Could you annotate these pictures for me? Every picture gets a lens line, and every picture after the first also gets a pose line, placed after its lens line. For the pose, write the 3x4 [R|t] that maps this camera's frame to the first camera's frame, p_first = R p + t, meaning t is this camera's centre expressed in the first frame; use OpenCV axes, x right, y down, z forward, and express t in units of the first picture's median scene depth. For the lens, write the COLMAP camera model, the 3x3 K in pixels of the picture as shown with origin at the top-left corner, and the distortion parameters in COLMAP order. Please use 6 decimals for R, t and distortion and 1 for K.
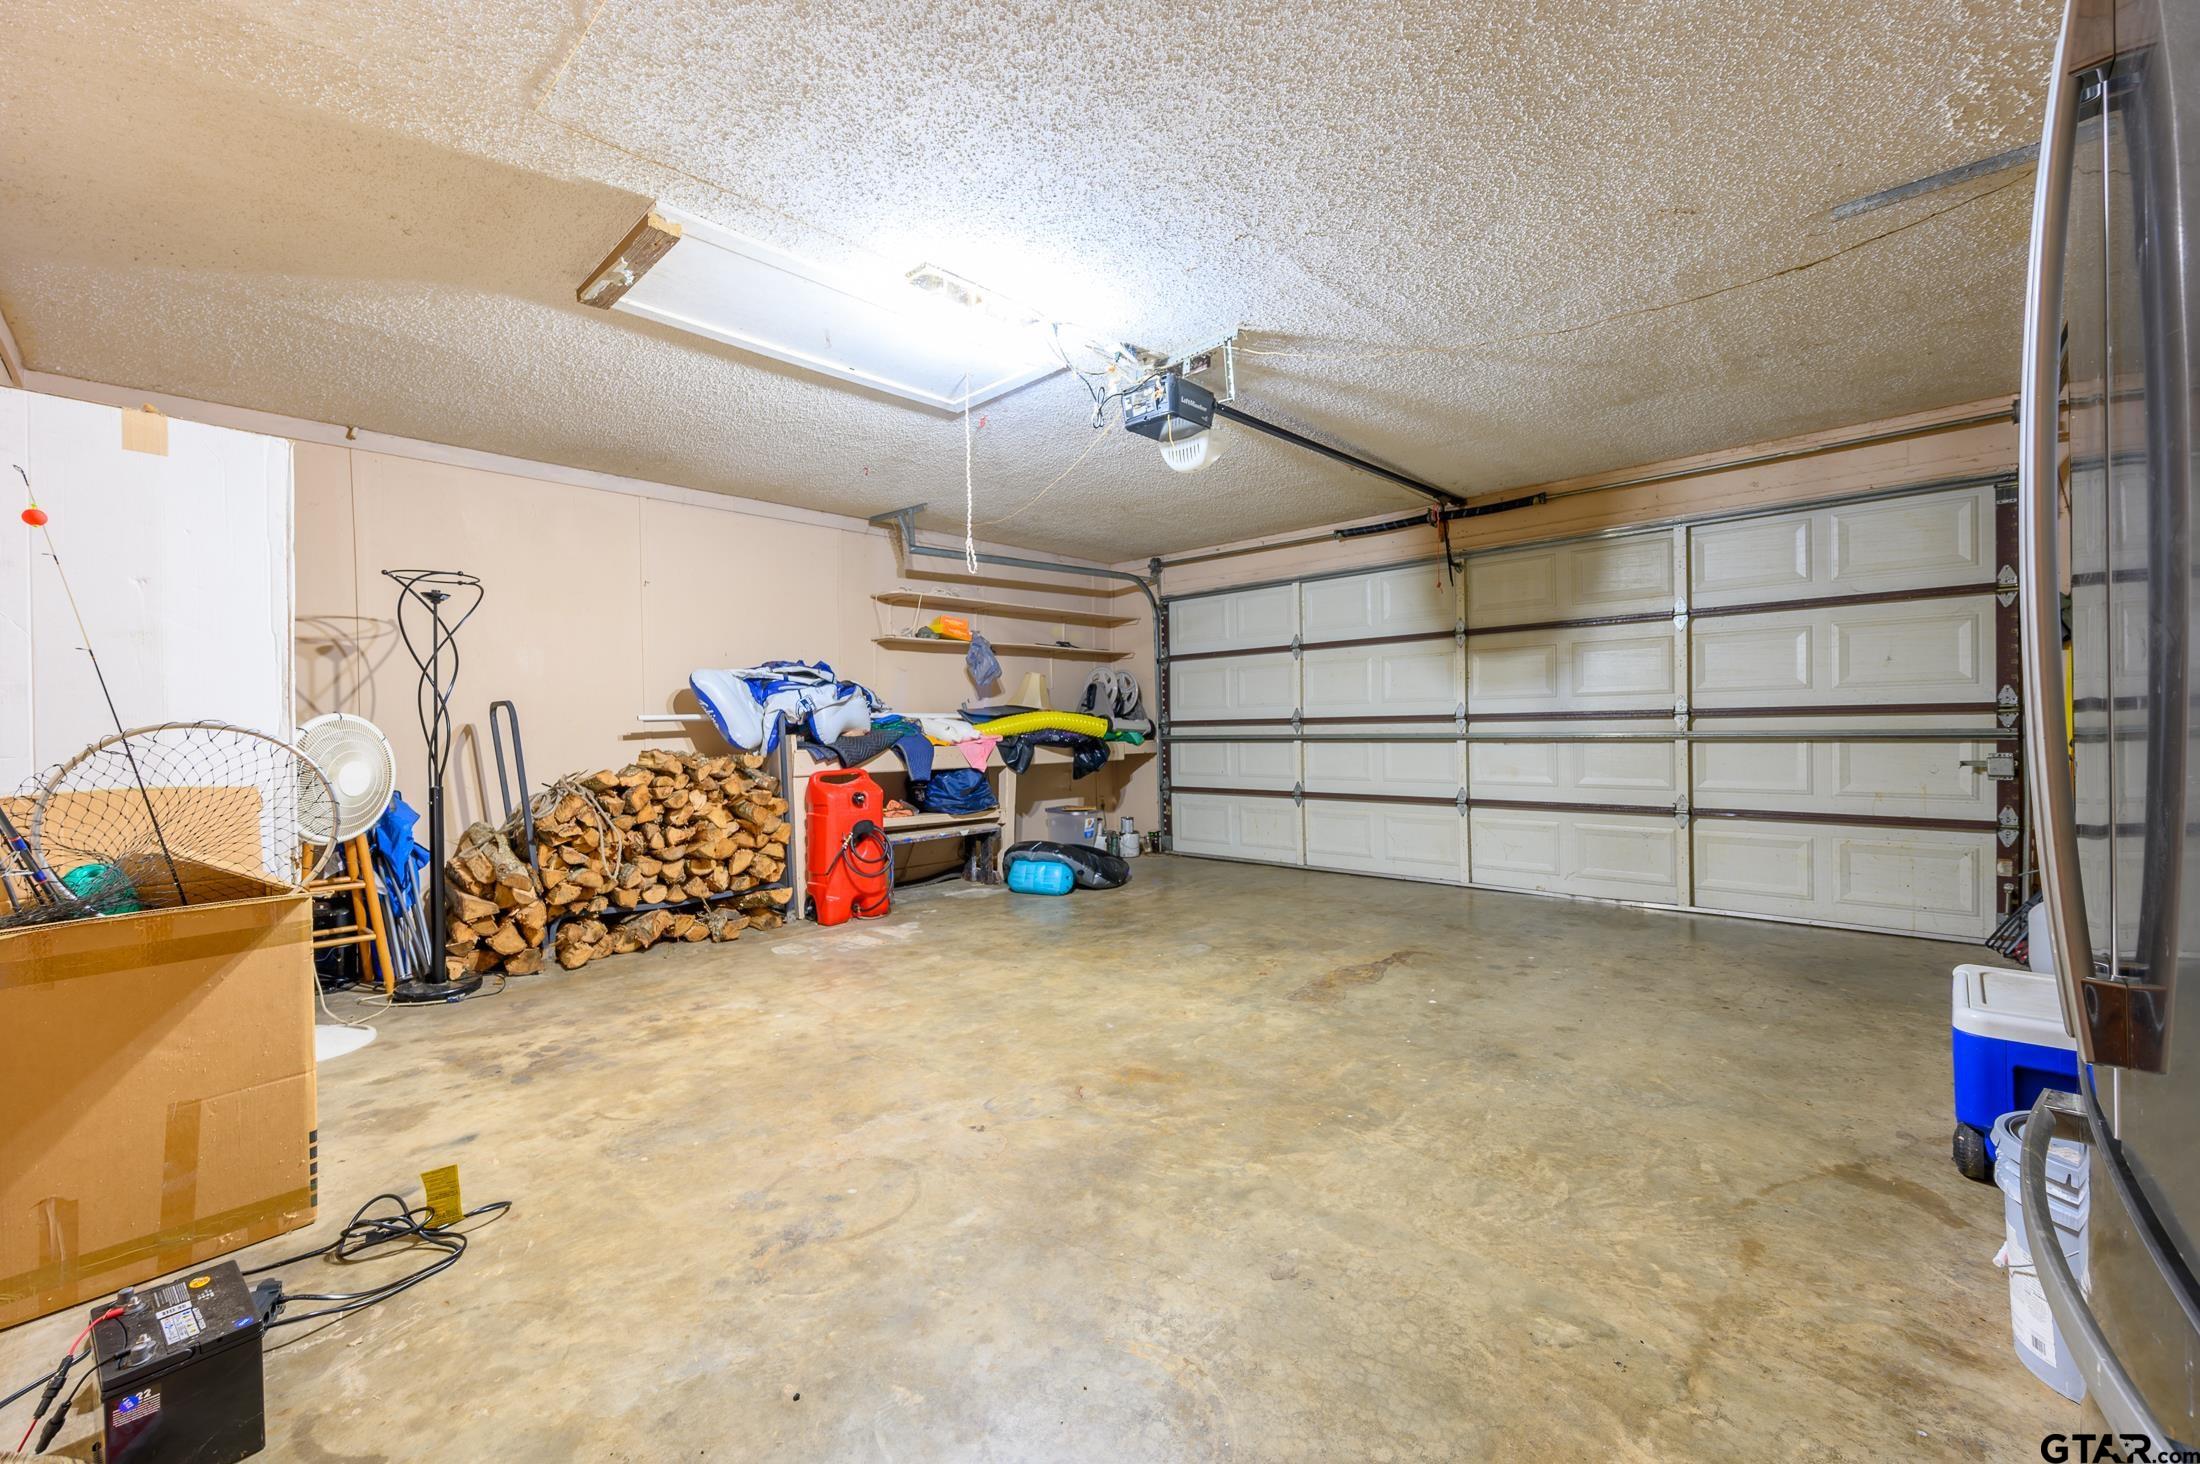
lens RADIAL K [[866.7, 0, 1097.1], [0, 866.7, 726.2], [0, 0, 1]] dist [-0.000938, -0.004196]
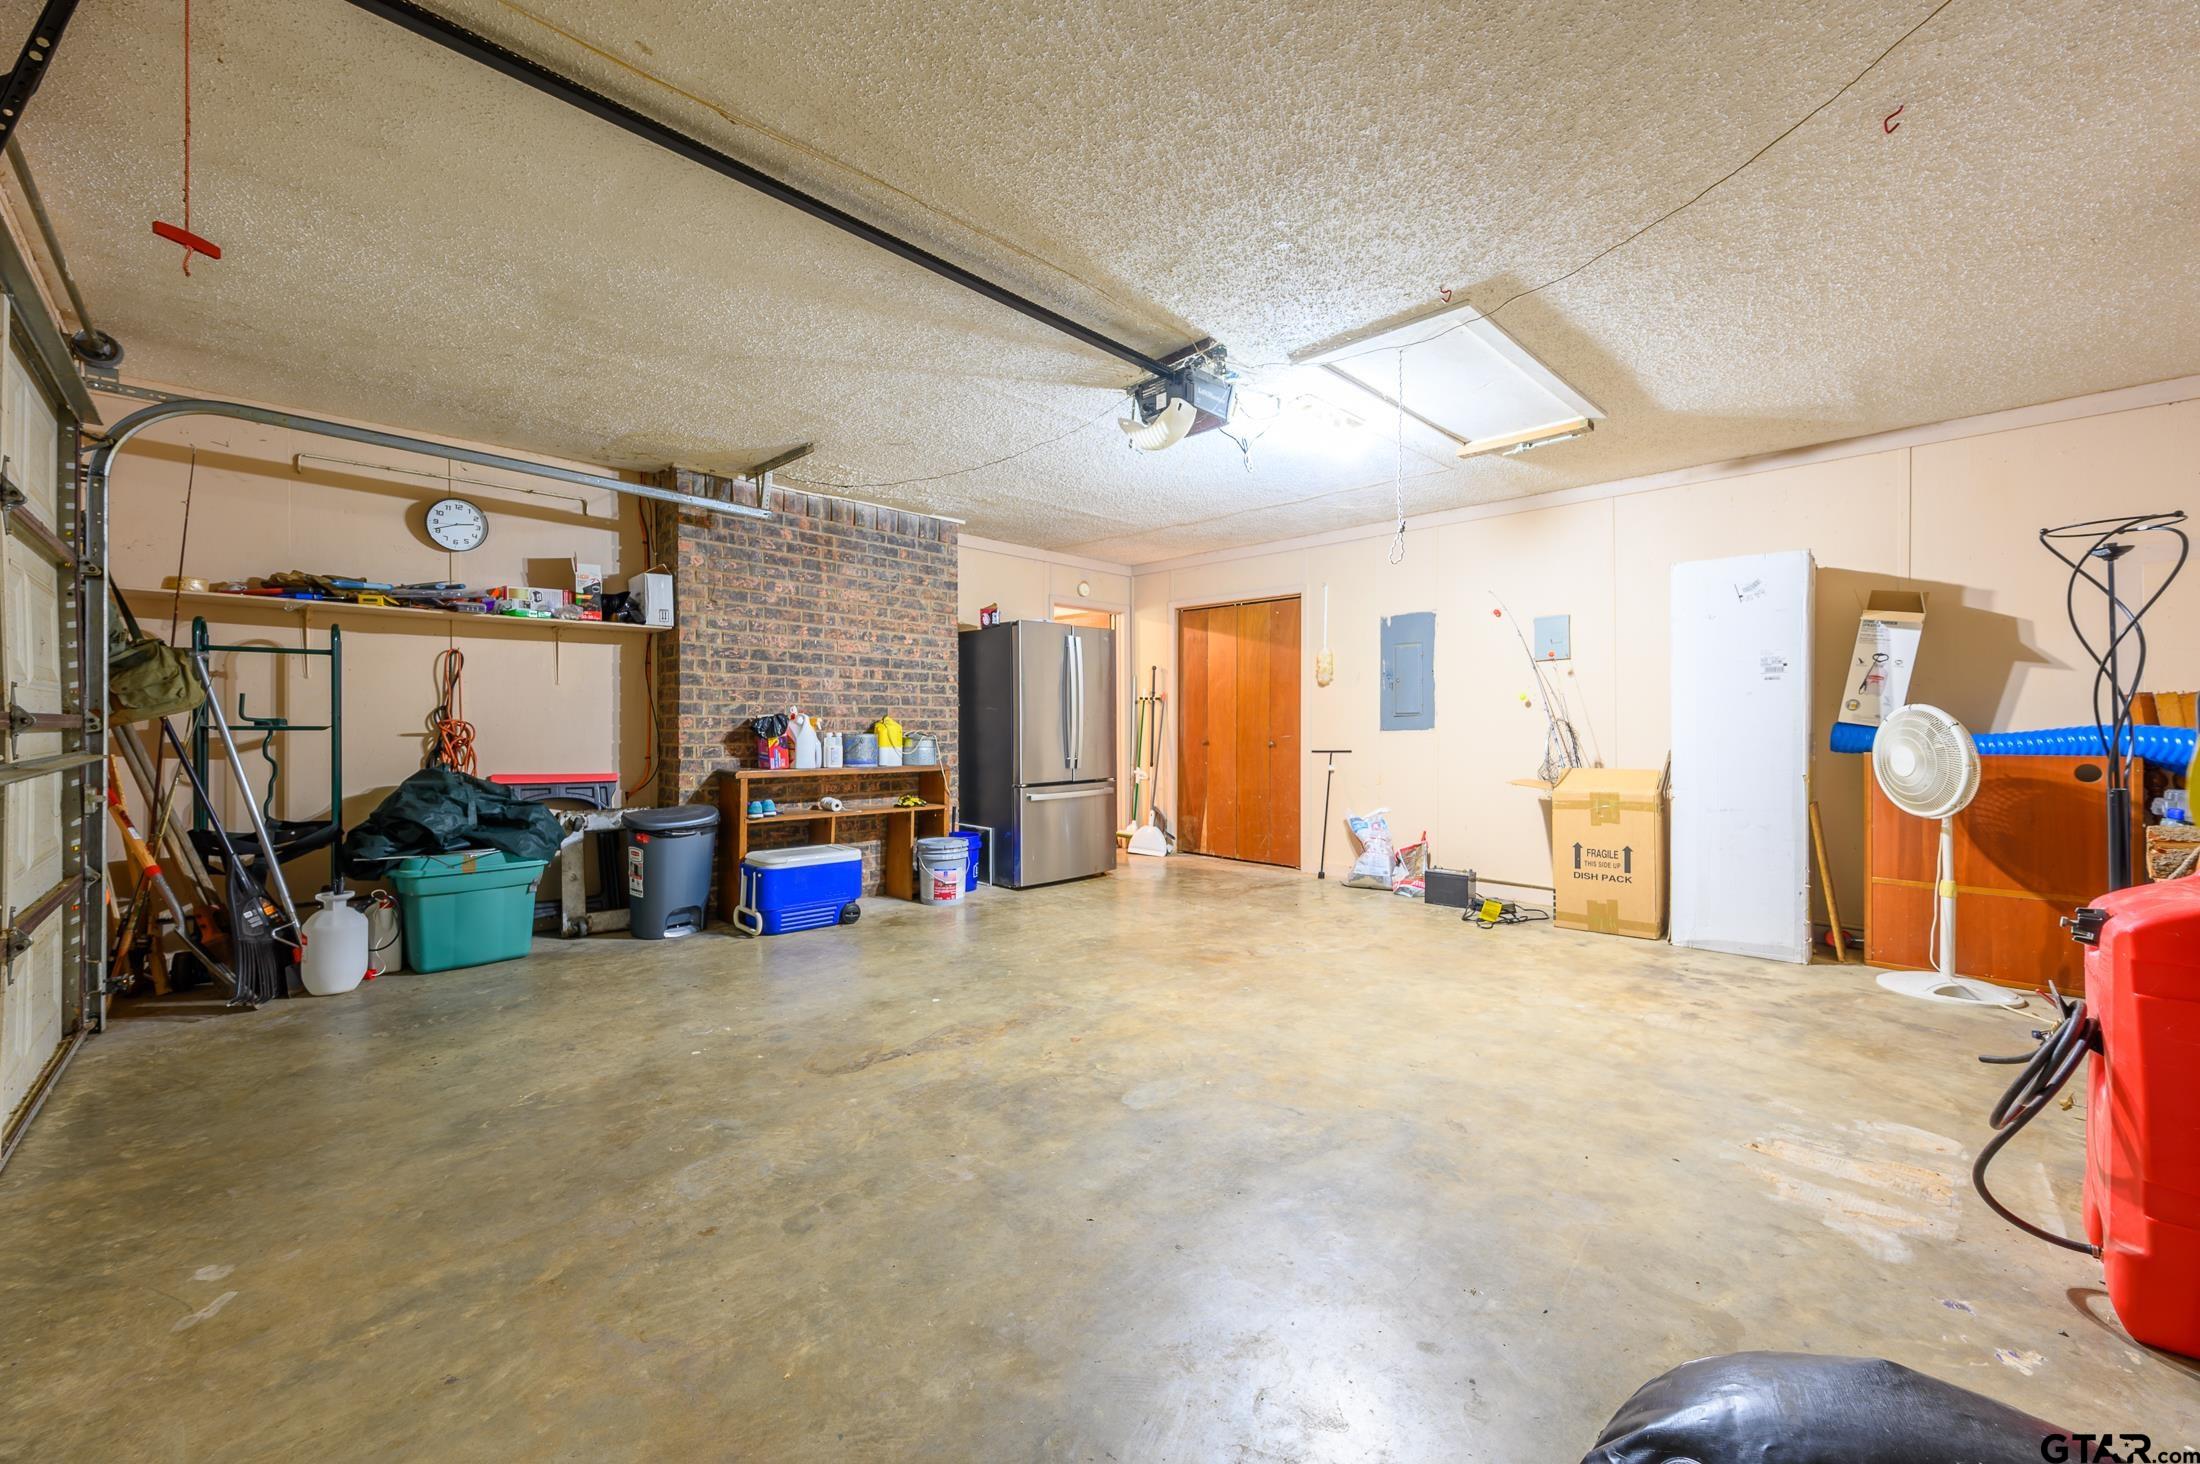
lens RADIAL K [[866.7, 0, 1097.1], [0, 866.7, 726.2], [0, 0, 1]] dist [-0.000938, -0.004196]
pose [[-0.999338, 0.017724, 0.031782, 0.154452], [0.017802, 0.999839, 0.002177, -0.004055], [-0.031738, 0.002741, -0.999492, 1.968048]]
